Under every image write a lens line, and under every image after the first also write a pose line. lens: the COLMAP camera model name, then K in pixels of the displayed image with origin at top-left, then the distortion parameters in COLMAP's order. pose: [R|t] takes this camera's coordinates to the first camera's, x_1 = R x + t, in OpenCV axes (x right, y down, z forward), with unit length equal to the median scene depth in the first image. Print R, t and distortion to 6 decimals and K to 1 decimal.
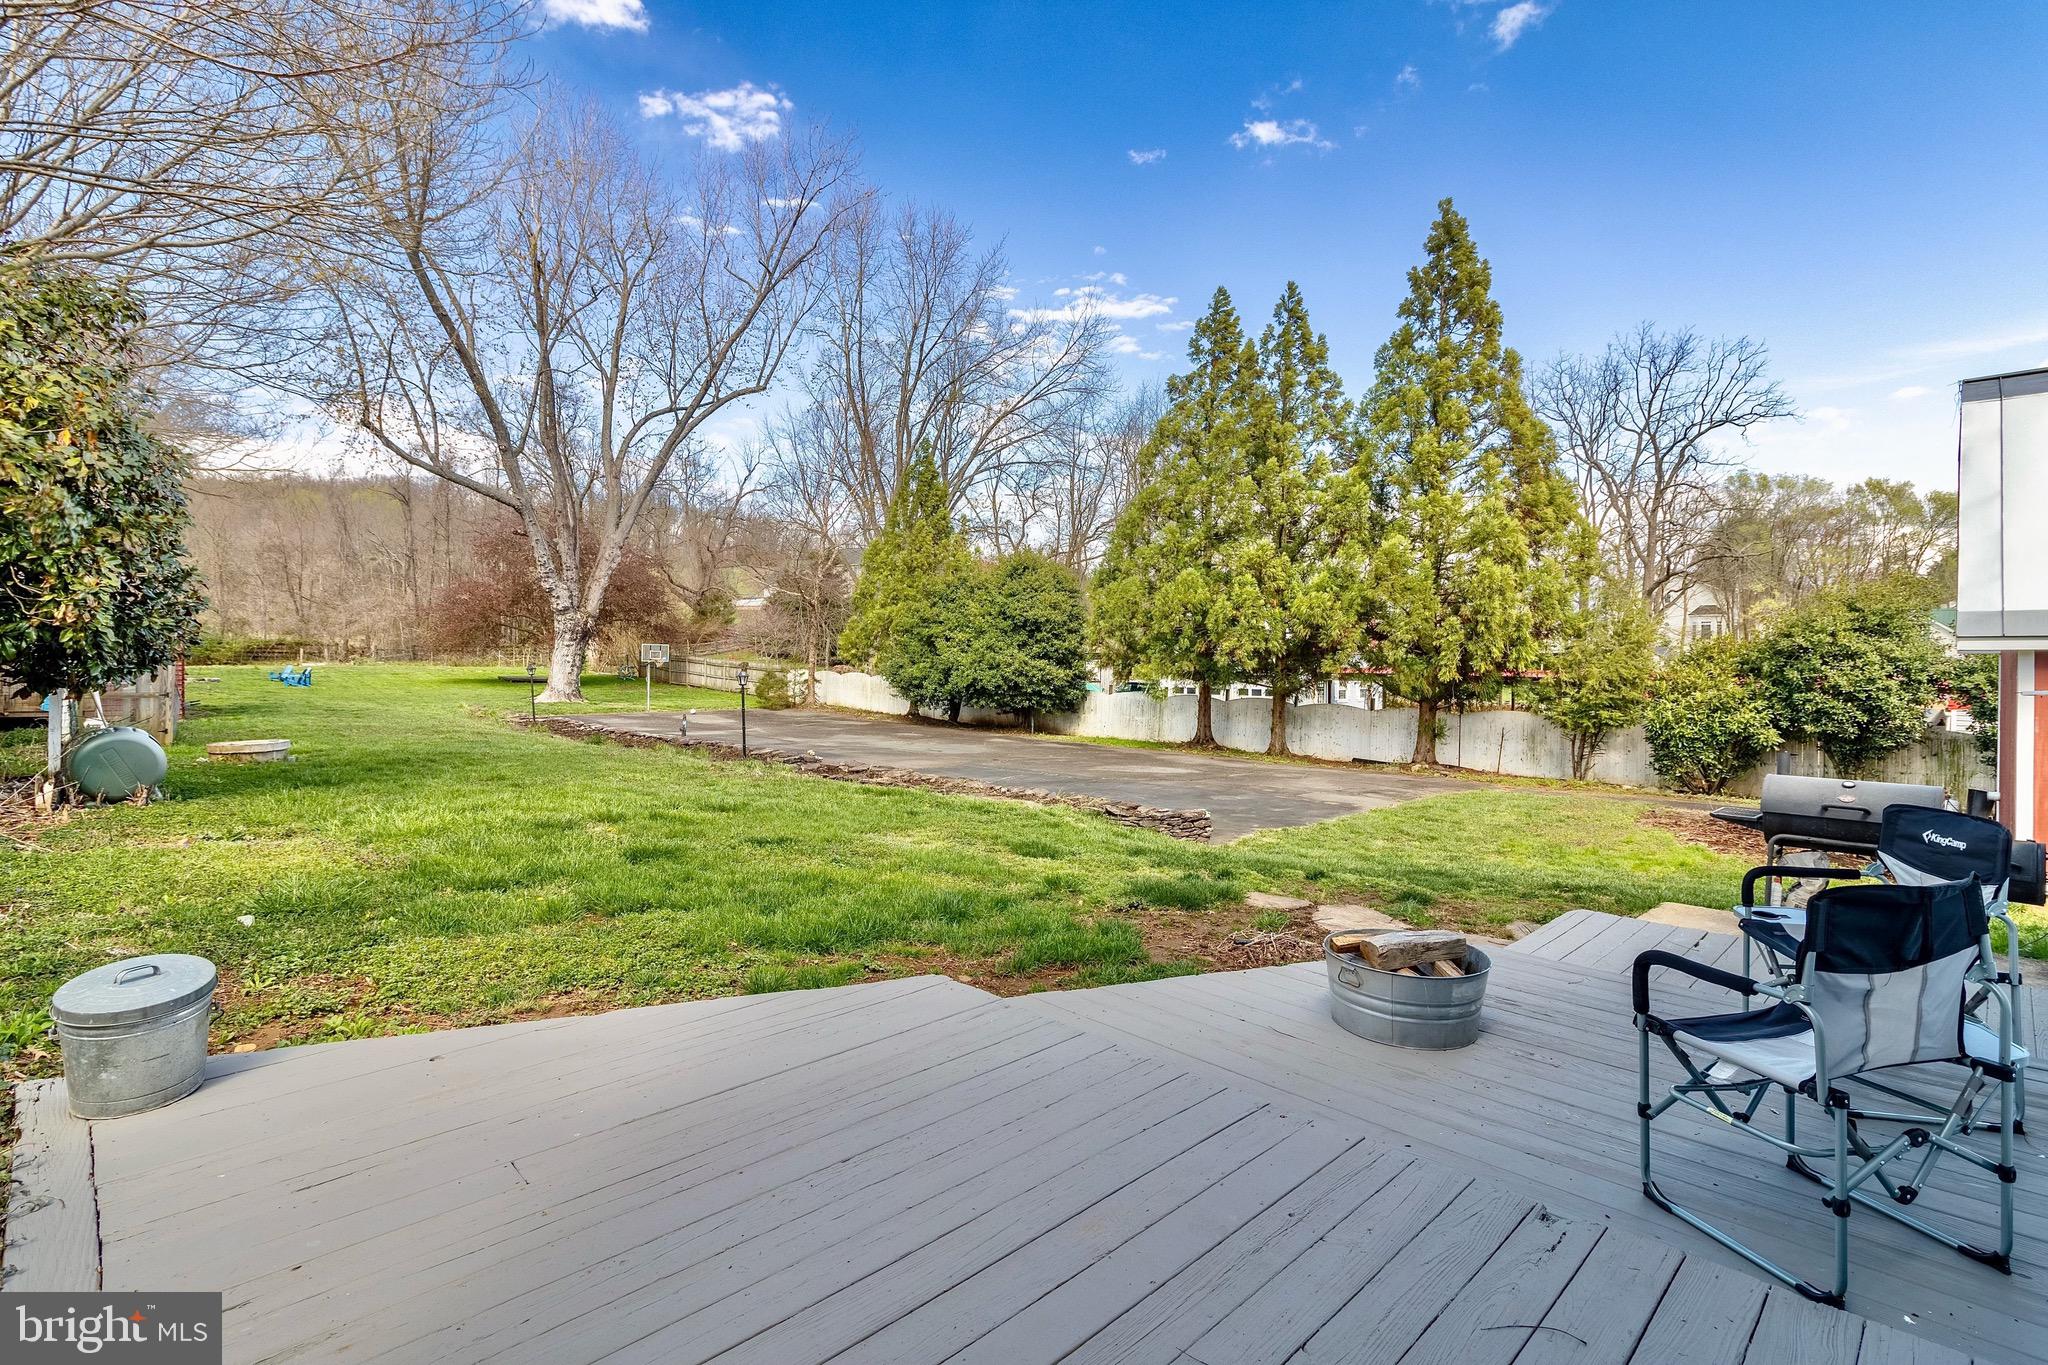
lens RADIAL K [[947.6, 0, 1021.6], [0, 947.6, 660.5], [0, 0, 1]] dist [0.001285, -0.000144]
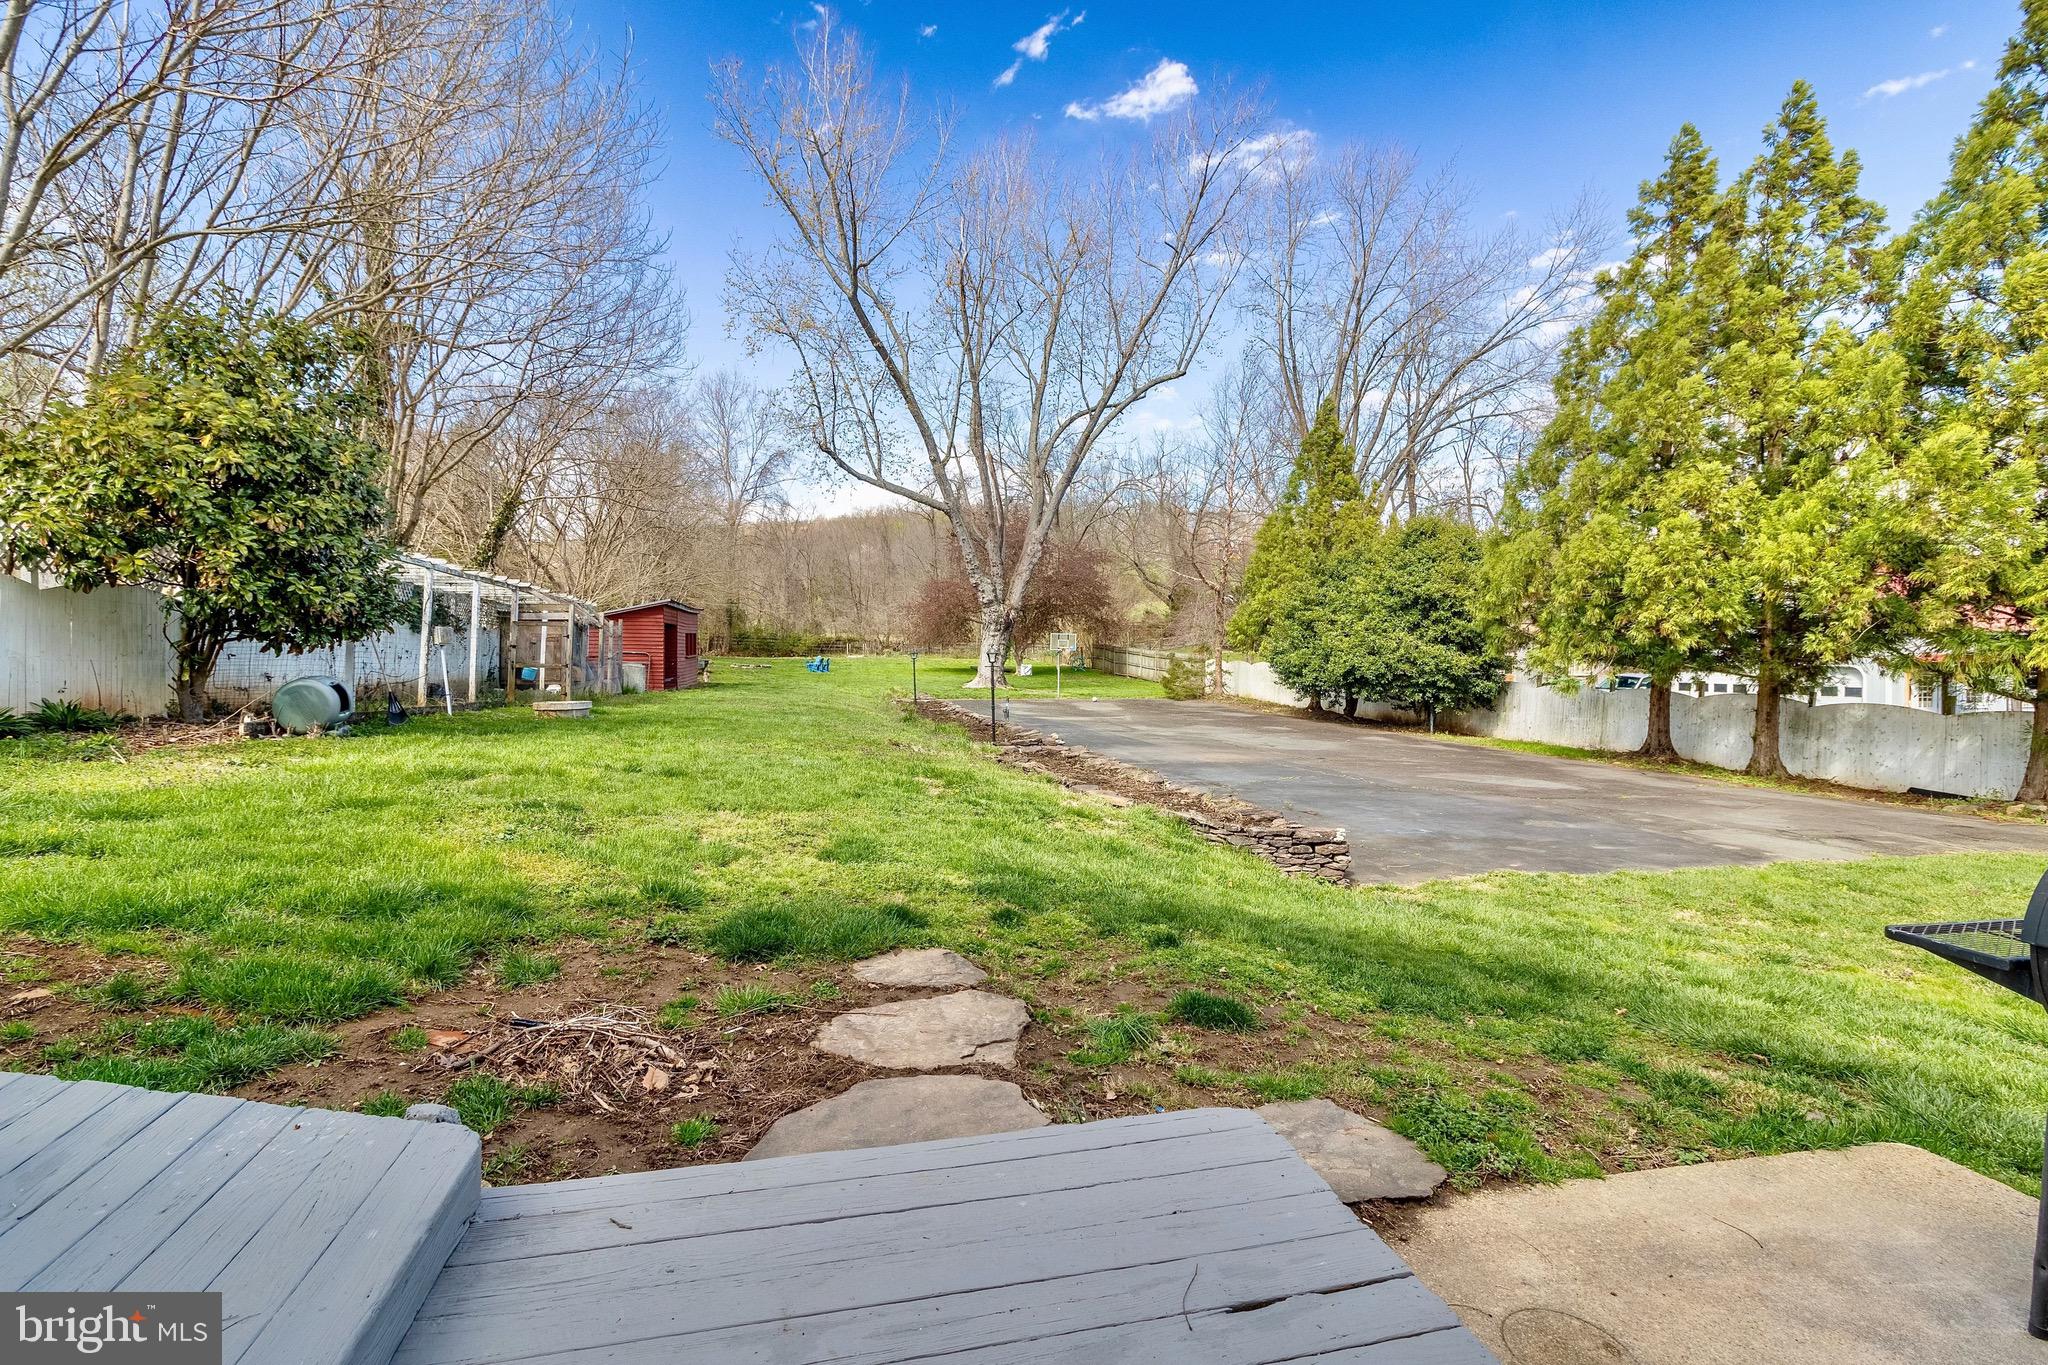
lens RADIAL K [[947.6, 0, 1021.6], [0, 947.6, 660.5], [0, 0, 1]] dist [0.001285, -0.000144]
pose [[0.862242, 0.002400, -0.506492, 0.125413], [-0.001215, 0.999996, 0.002671, 0.011984], [0.506496, -0.001687, 0.862241, 0.105401]]
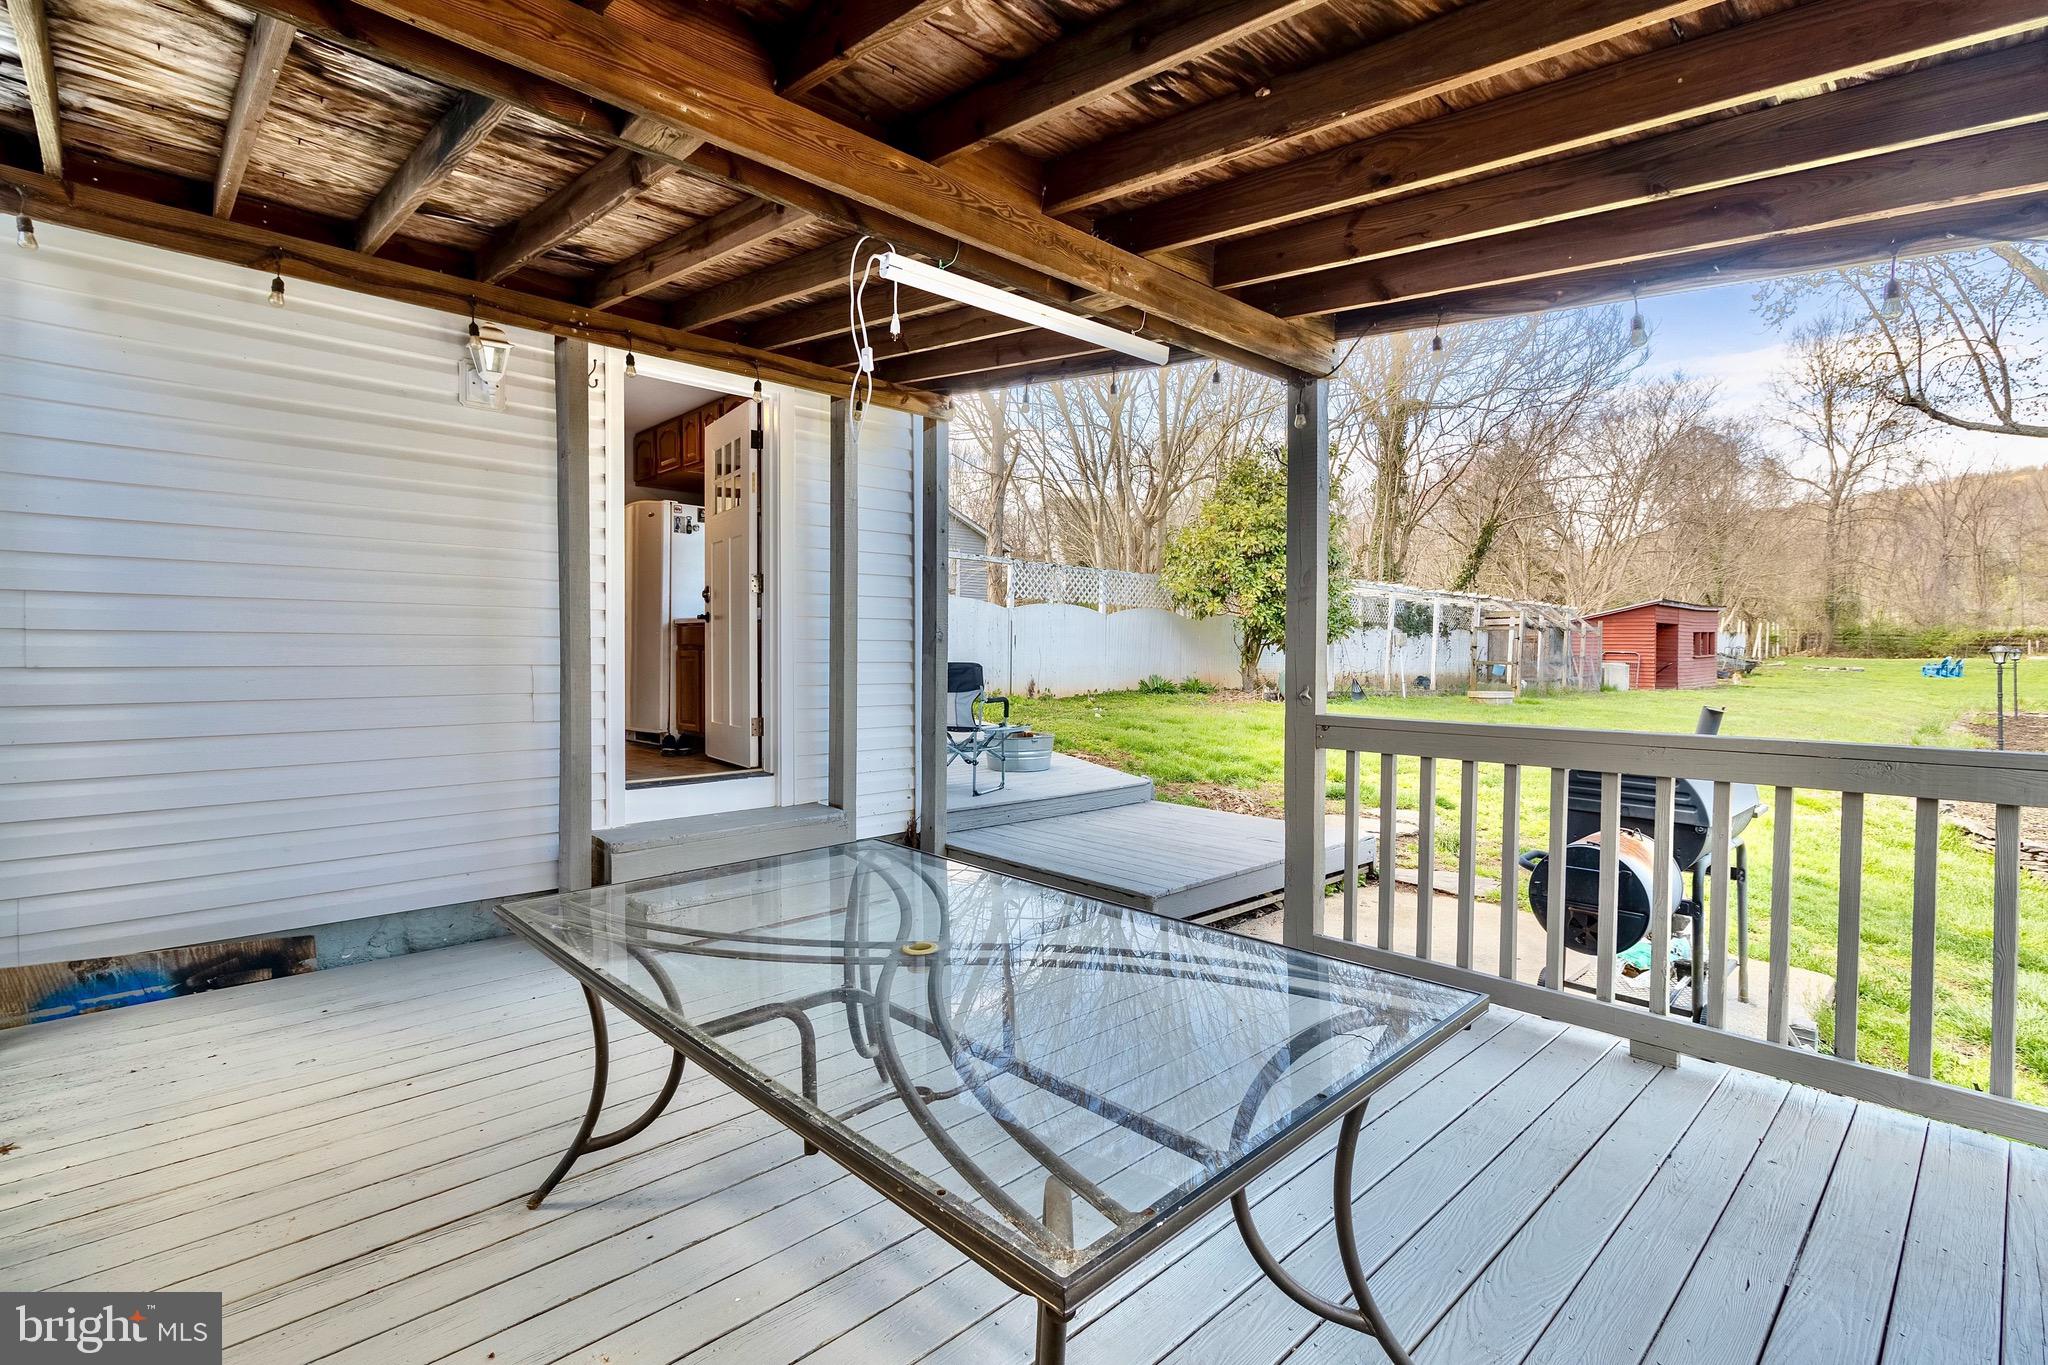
lens RADIAL K [[947.6, 0, 1021.6], [0, 947.6, 660.5], [0, 0, 1]] dist [0.001285, -0.000144]
pose [[-0.011235, 0.005614, -0.999921, 0.293358], [-0.005214, 0.999970, 0.005673, 0.013268], [0.999923, 0.005277, -0.011206, 0.114745]]
